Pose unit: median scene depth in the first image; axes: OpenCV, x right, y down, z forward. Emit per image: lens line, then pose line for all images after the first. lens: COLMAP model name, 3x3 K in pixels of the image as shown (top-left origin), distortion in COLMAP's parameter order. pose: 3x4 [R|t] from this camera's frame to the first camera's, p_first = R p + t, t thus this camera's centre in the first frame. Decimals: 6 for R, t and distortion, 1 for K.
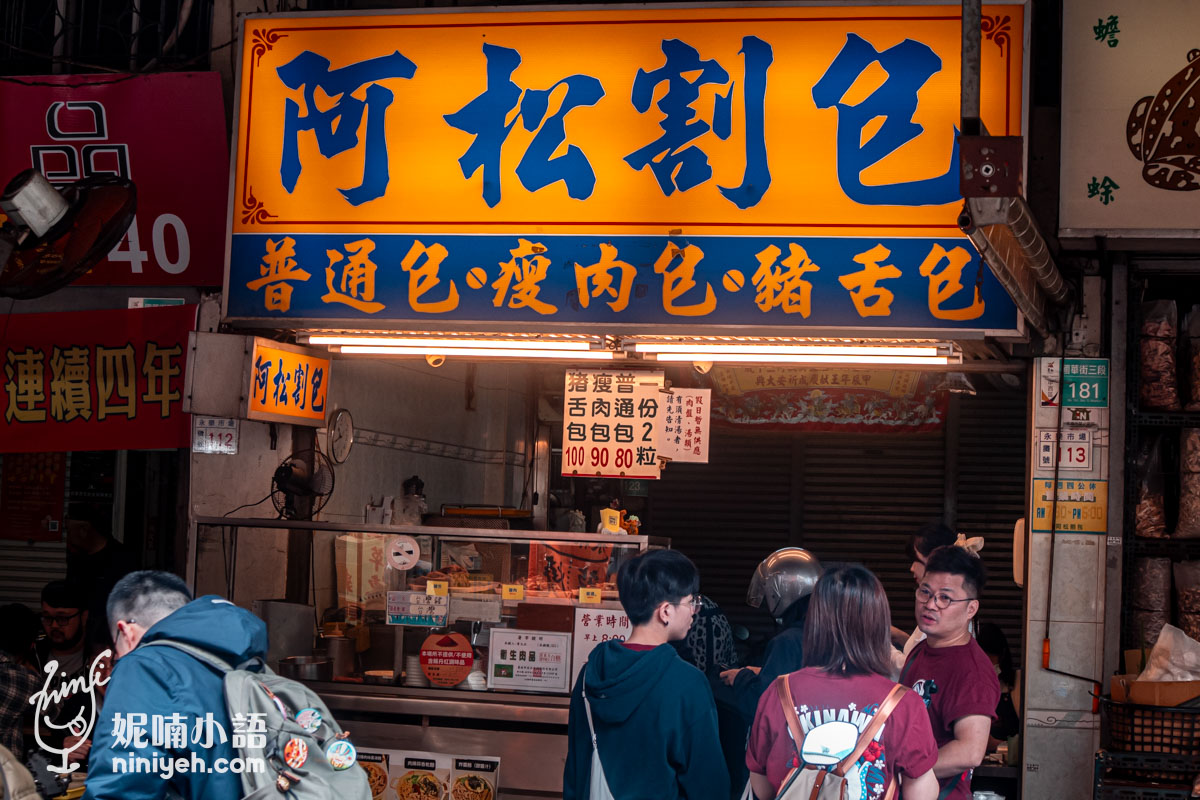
lens RADIAL K [[2500.5, 0, 594.9], [0, 2500.5, 388.5], [0, 0, 1]] dist [-0.389859, 0.000000]
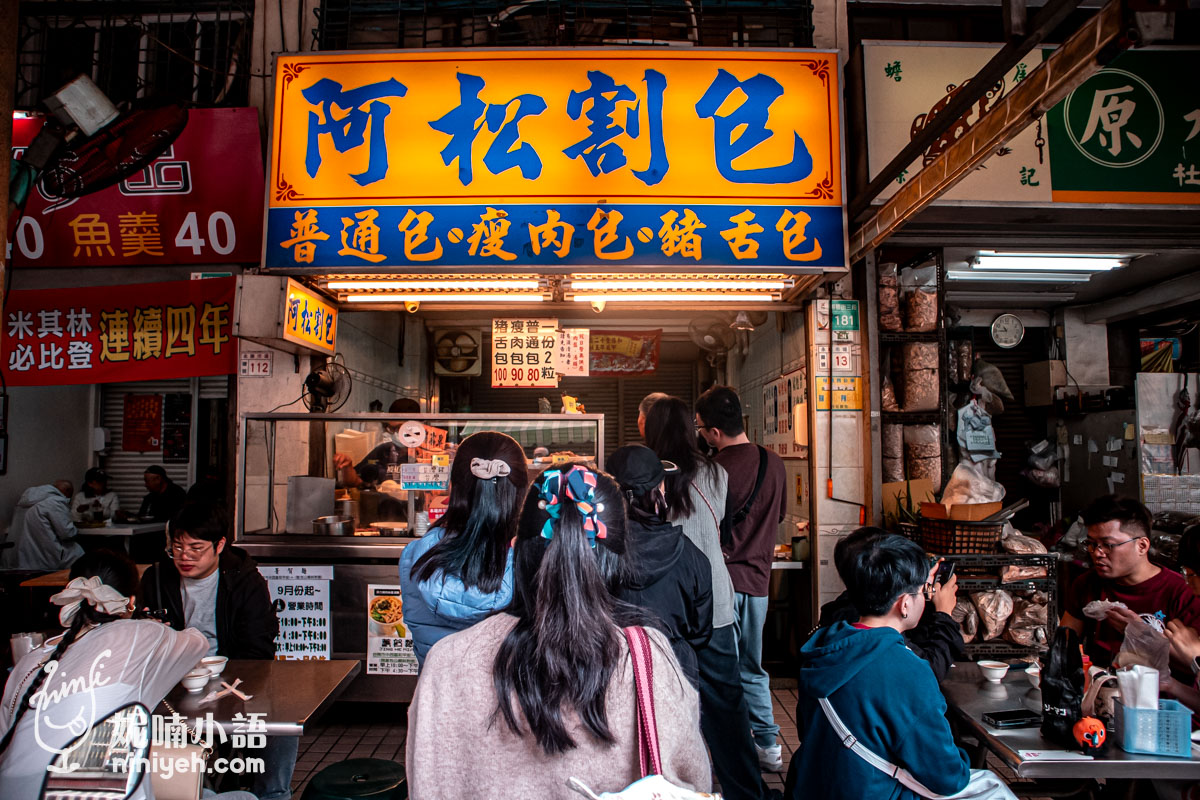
lens RADIAL K [[872.2, 0, 622.7], [0, 872.2, 399.5], [0, 0, 1]] dist [-0.139696, 0.024246]
pose [[0.961733, -0.023311, 0.272995, -0.084803], [0.023261, 0.999724, 0.003421, 0.043772], [-0.272999, 0.003060, 0.962009, 0.479023]]
